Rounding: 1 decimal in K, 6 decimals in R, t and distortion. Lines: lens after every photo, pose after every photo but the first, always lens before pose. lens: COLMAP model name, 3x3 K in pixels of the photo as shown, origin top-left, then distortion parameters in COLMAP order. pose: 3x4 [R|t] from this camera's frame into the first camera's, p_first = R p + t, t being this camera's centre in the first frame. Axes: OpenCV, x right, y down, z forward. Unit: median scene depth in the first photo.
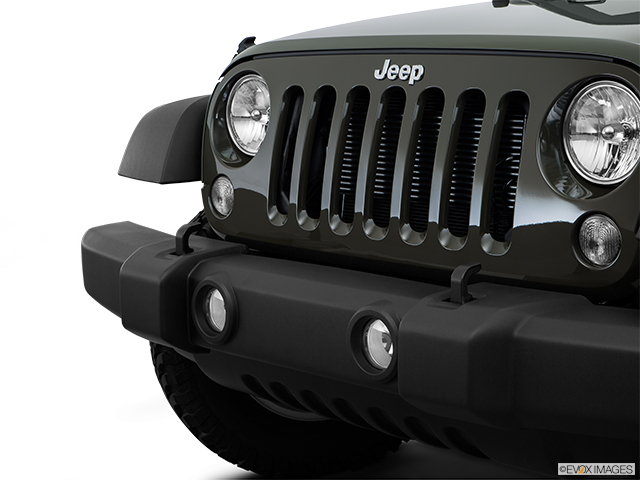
lens RADIAL K [[1366.8, 0, 320.0], [0, 1366.8, 240.0], [0, 0, 1]] dist [0.081165, 0.329333]
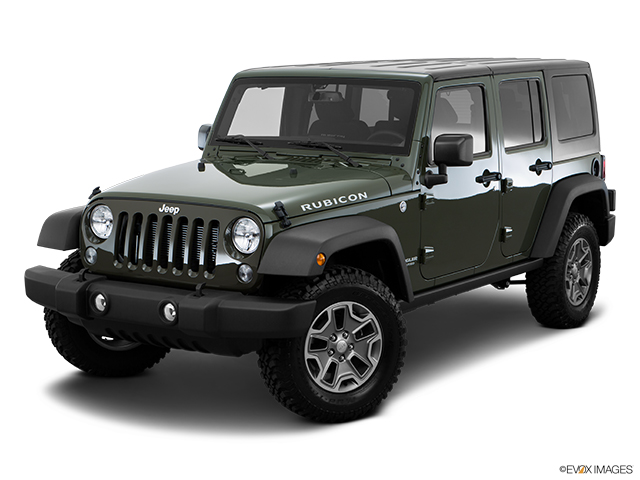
lens RADIAL K [[1585.5, 0, 320.0], [0, 1585.5, 240.0], [0, 0, 1]] dist [0.077257, 0.073754]
pose [[0.968794, -0.028824, 0.246185, -0.433687], [0.026007, 0.999554, 0.014686, -0.106257], [-0.246499, -0.007826, 0.969112, -2.123286]]
